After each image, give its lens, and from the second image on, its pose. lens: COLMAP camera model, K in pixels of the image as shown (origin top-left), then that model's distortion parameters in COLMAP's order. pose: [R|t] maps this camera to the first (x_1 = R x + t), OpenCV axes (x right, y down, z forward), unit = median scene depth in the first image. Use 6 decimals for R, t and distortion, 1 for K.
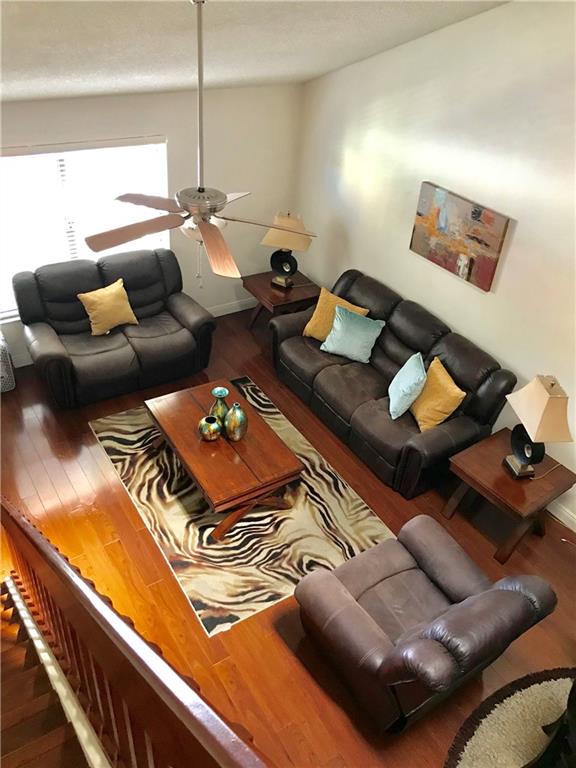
lens RADIAL K [[616.9, 0, 299.9], [0, 616.9, 382.6], [0, 0, 1]] dist [-0.003765, -0.003125]
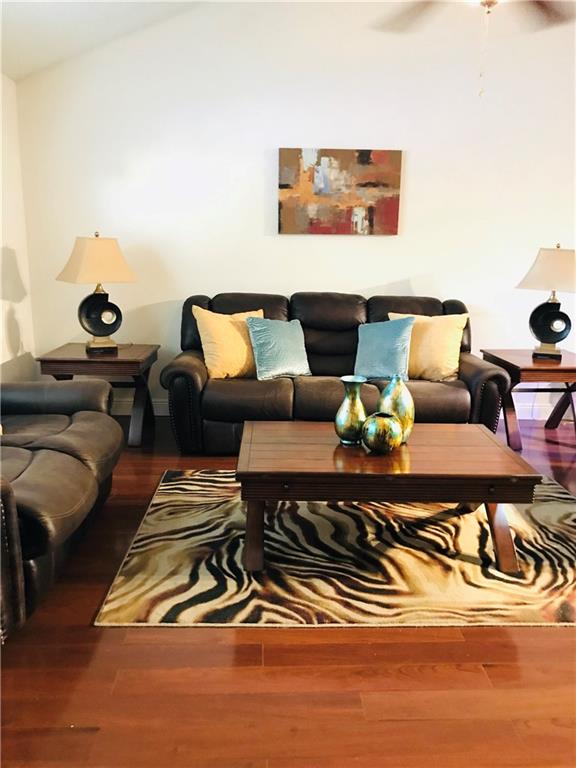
lens RADIAL K [[630.7, 0, 298.5], [0, 630.7, 382.3], [0, 0, 1]] dist [-0.002122, 0.000059]
pose [[0.513712, -0.257850, 0.818299, -0.671291], [0.522079, 0.850809, -0.059656, 0.027091], [-0.680833, 0.457862, 0.571689, 0.692030]]
